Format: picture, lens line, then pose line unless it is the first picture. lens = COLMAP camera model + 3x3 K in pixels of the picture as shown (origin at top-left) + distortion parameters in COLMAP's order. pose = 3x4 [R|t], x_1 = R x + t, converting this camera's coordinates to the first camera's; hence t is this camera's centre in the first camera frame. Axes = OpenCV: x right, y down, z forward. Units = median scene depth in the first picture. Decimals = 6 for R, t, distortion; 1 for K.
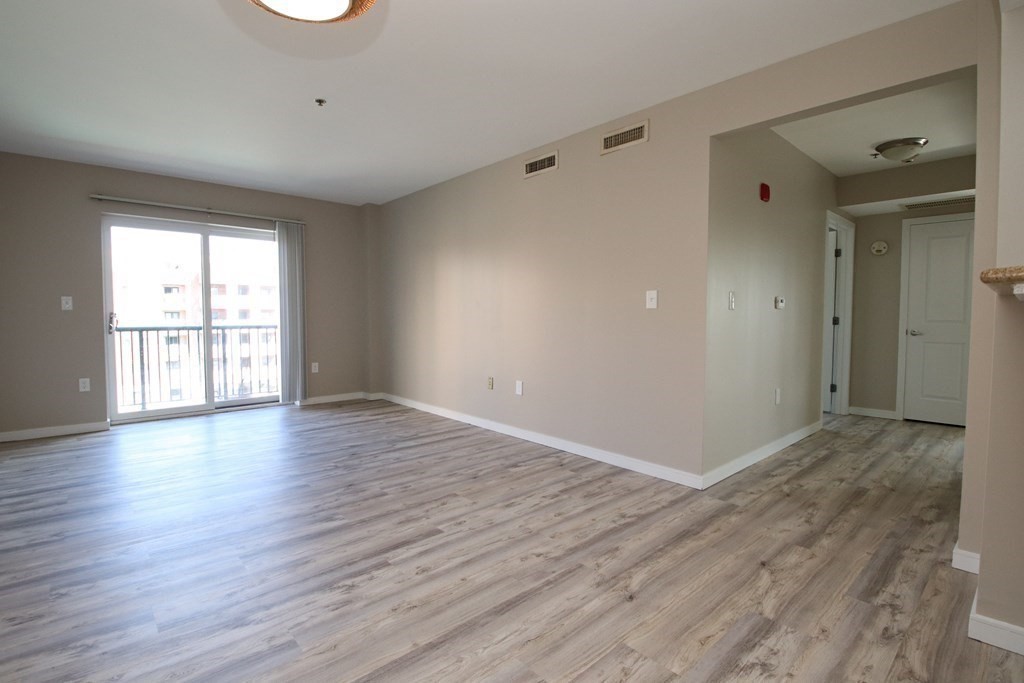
lens RADIAL K [[480.9, 0, 510.6], [0, 480.9, 339.0], [0, 0, 1]] dist [0.000097, -0.017163]
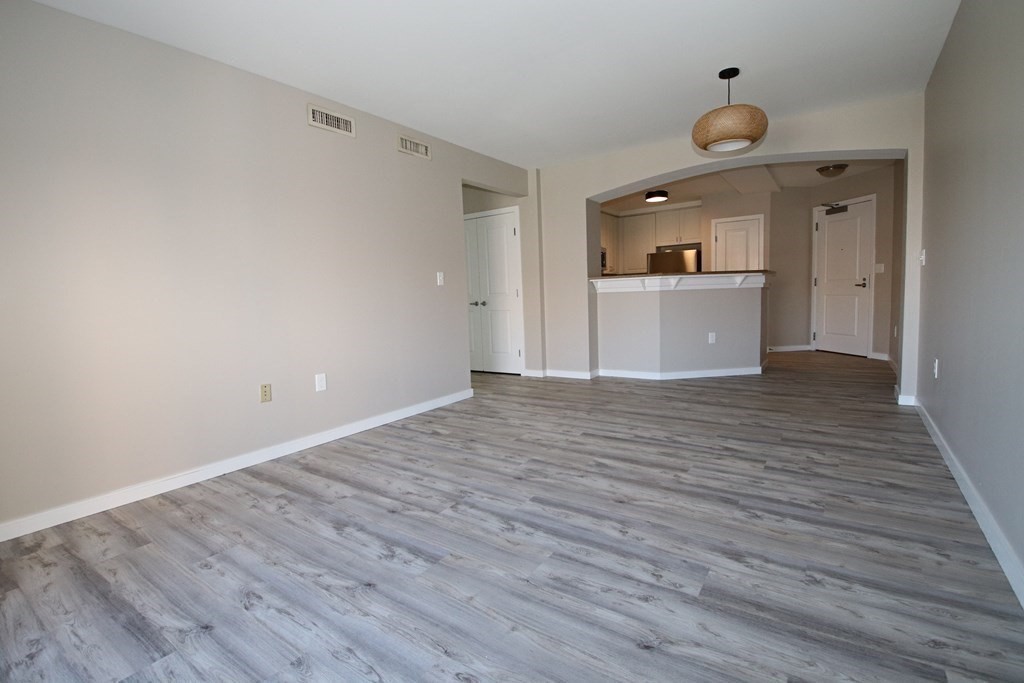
lens RADIAL K [[480.9, 0, 510.6], [0, 480.9, 339.0], [0, 0, 1]] dist [0.000097, -0.017163]
pose [[-0.228504, -0.082878, 0.970009, -1.075124], [0.090299, 0.990270, 0.105881, -0.036163], [-0.969346, 0.111785, -0.218797, 1.098602]]
